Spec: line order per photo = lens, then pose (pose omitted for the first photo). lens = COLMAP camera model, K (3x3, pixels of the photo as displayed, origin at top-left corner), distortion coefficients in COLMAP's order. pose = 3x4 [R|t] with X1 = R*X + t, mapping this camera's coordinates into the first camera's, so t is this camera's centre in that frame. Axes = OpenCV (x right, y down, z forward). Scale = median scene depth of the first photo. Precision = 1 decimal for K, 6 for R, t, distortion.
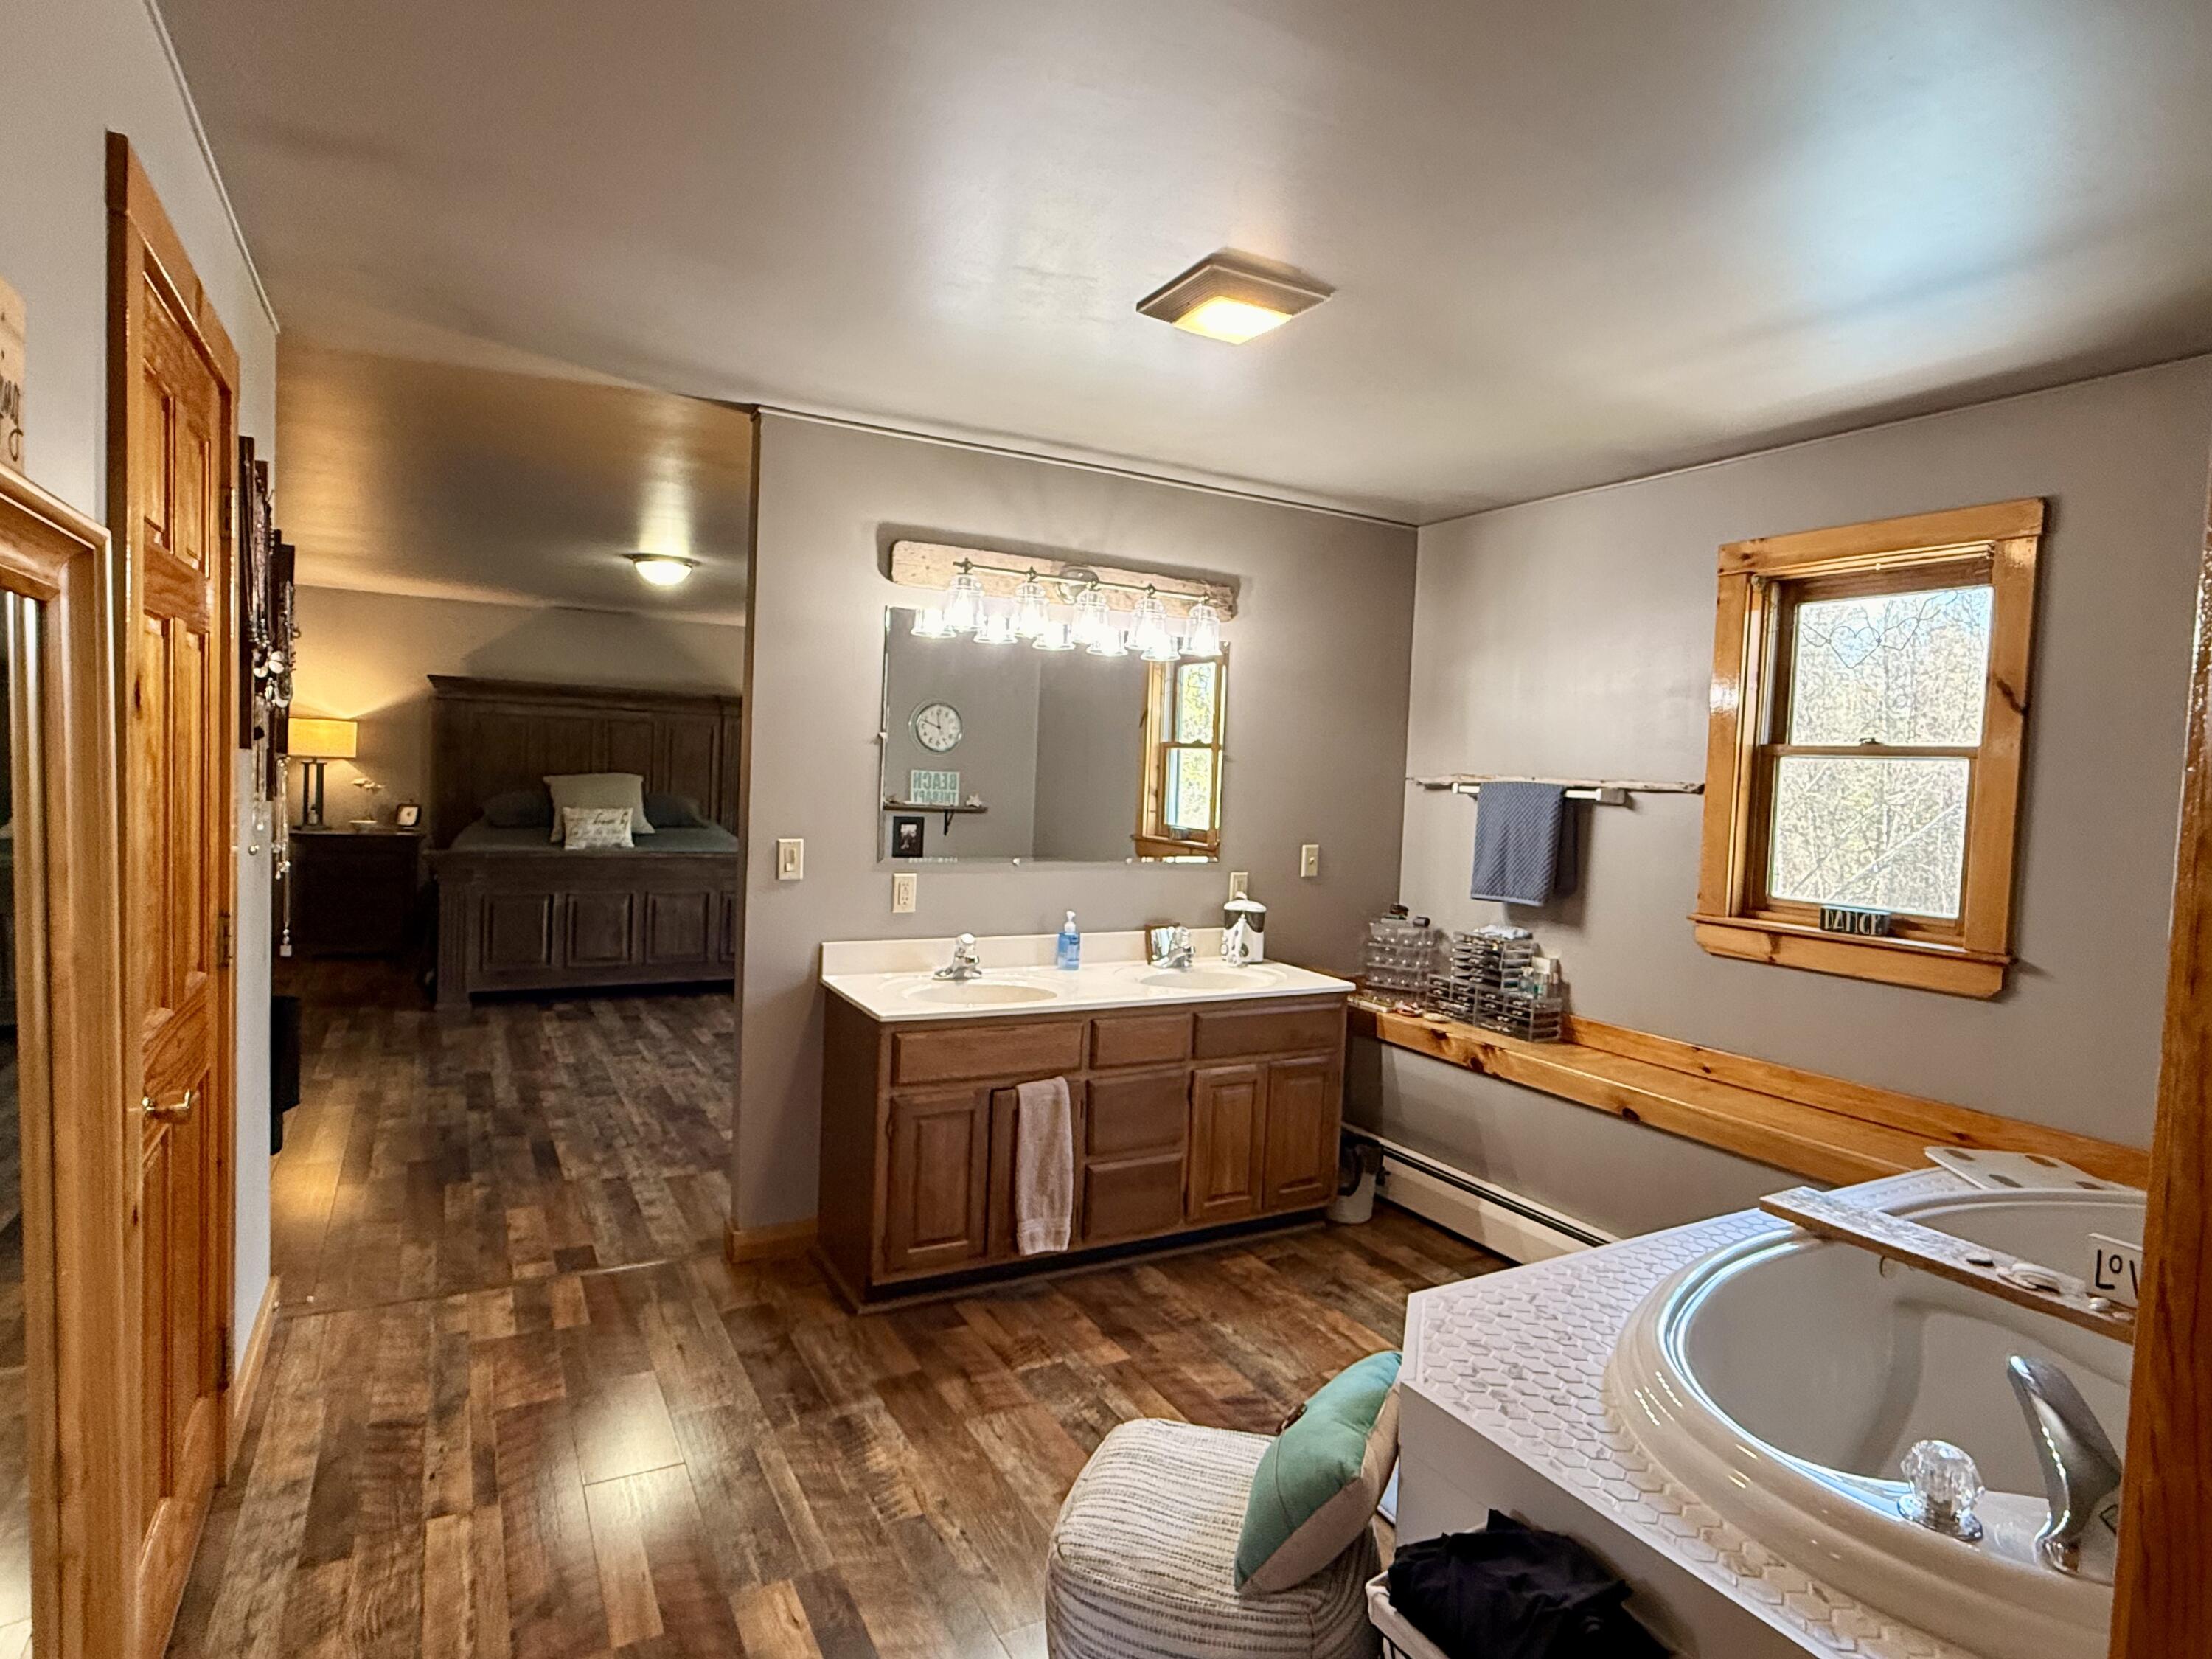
lens RADIAL K [[1196.3, 0, 1106.0], [0, 1196.3, 829.5], [0, 0, 1]] dist [0.002540, 0.000470]
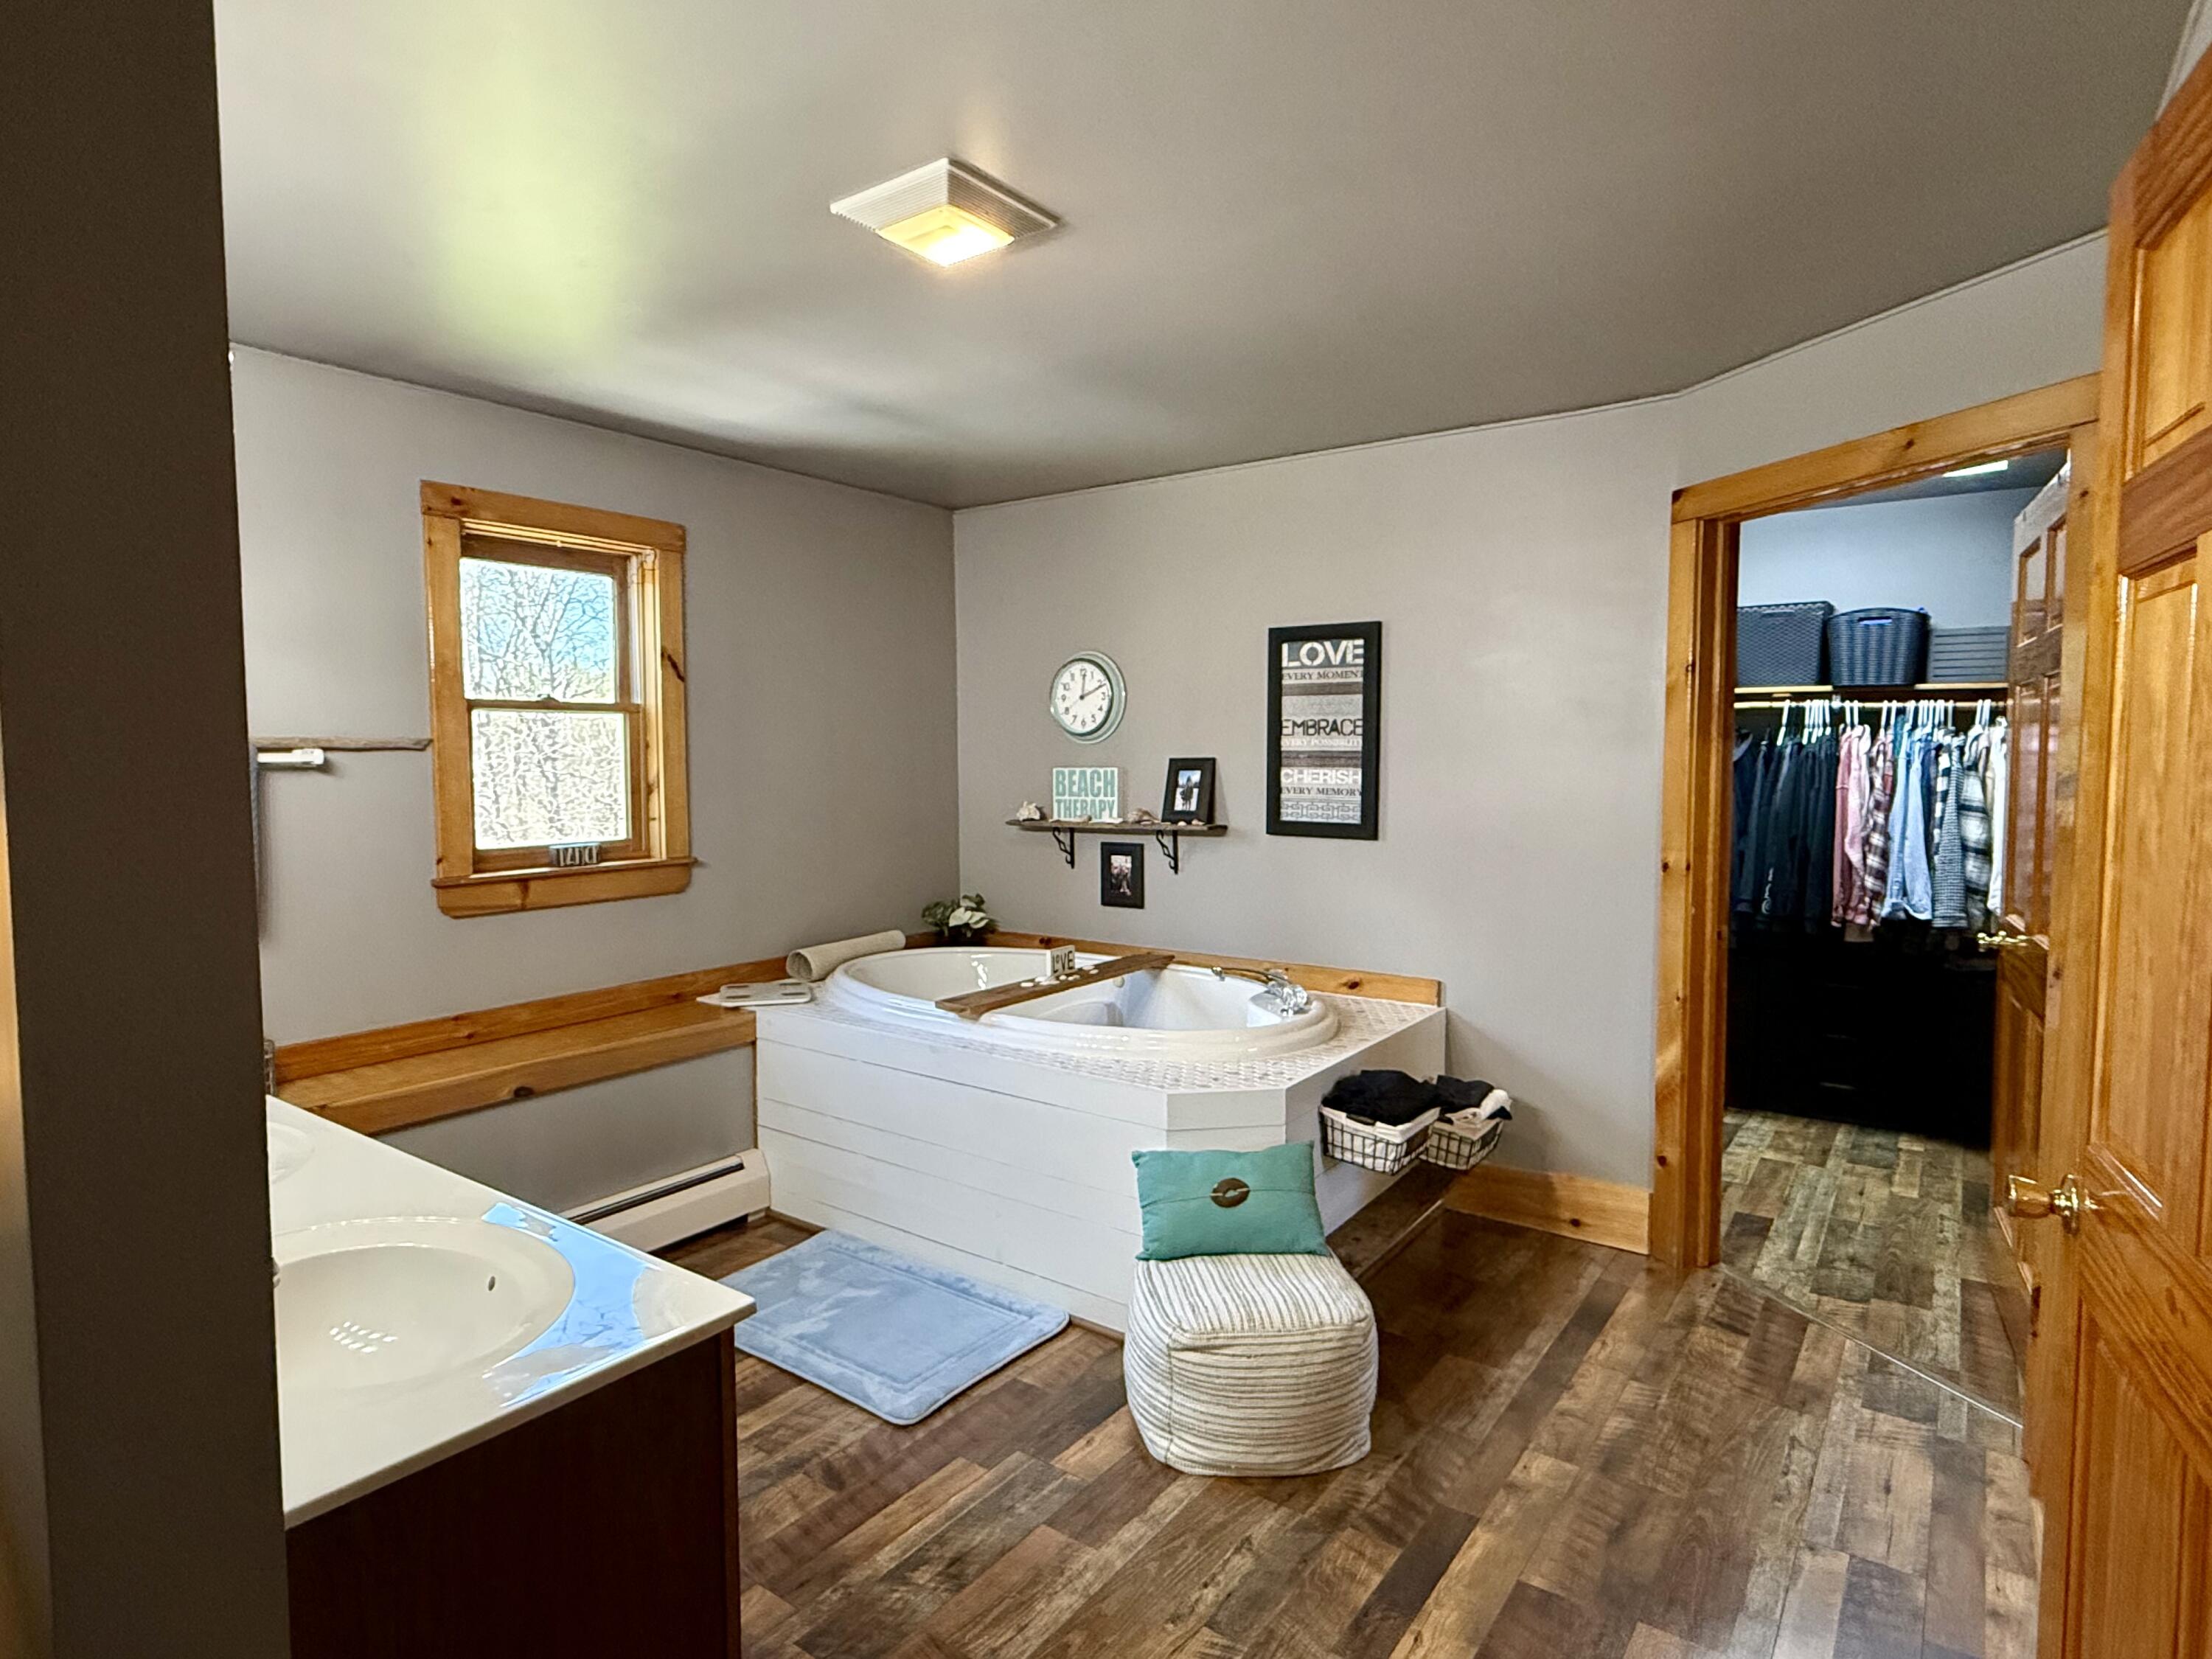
lens RADIAL K [[1196.3, 0, 1106.0], [0, 1196.3, 829.5], [0, 0, 1]] dist [0.002540, 0.000470]
pose [[-0.420398, -0.097807, 0.902053, -0.684289], [0.032892, 0.991877, 0.122876, -0.079471], [-0.906744, 0.081327, -0.413766, 1.121202]]
